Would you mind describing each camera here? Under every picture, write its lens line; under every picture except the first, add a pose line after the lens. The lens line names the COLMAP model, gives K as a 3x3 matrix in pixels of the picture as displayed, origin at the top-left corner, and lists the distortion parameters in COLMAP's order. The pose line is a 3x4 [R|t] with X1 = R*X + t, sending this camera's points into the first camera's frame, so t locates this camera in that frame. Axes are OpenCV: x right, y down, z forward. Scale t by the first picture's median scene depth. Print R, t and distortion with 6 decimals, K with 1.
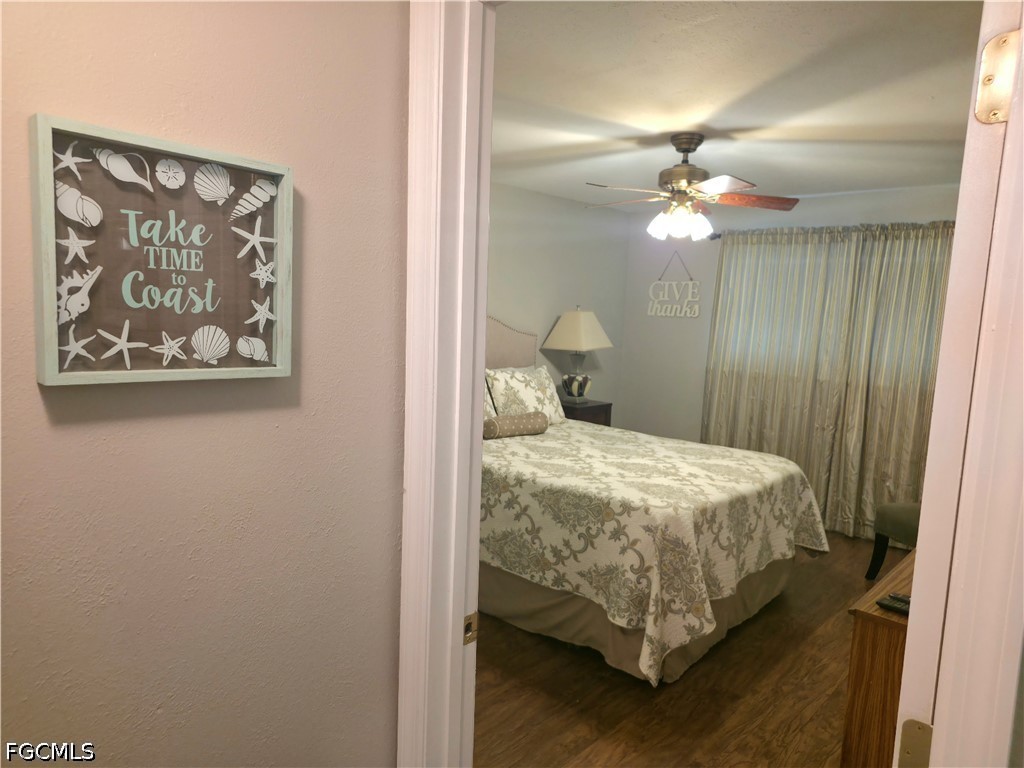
lens RADIAL K [[666.7, 0, 518.9], [0, 666.7, 382.3], [0, 0, 1]] dist [0.083195, -0.062224]
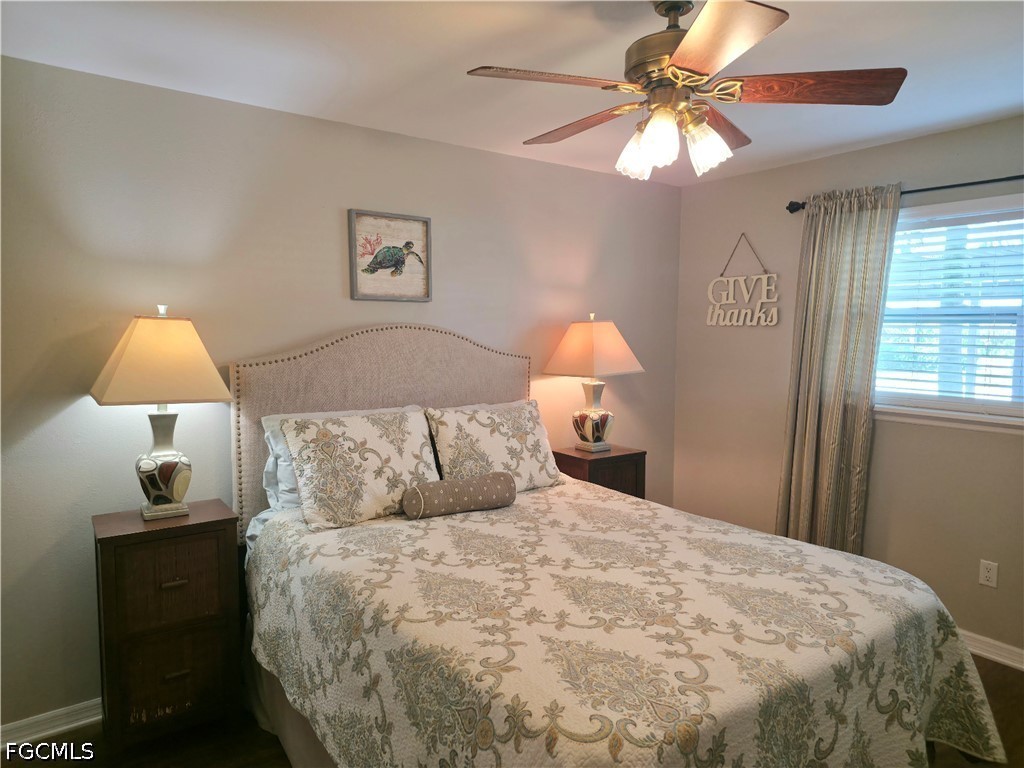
lens RADIAL K [[679.6, 0, 511.4], [0, 679.6, 377.5], [0, 0, 1]] dist [0.043314, 0.002056]
pose [[0.983898, -0.014210, -0.178167, 0.185396], [0.007436, 0.999226, -0.038629, -0.027851], [0.178578, 0.036682, 0.983242, 0.392514]]
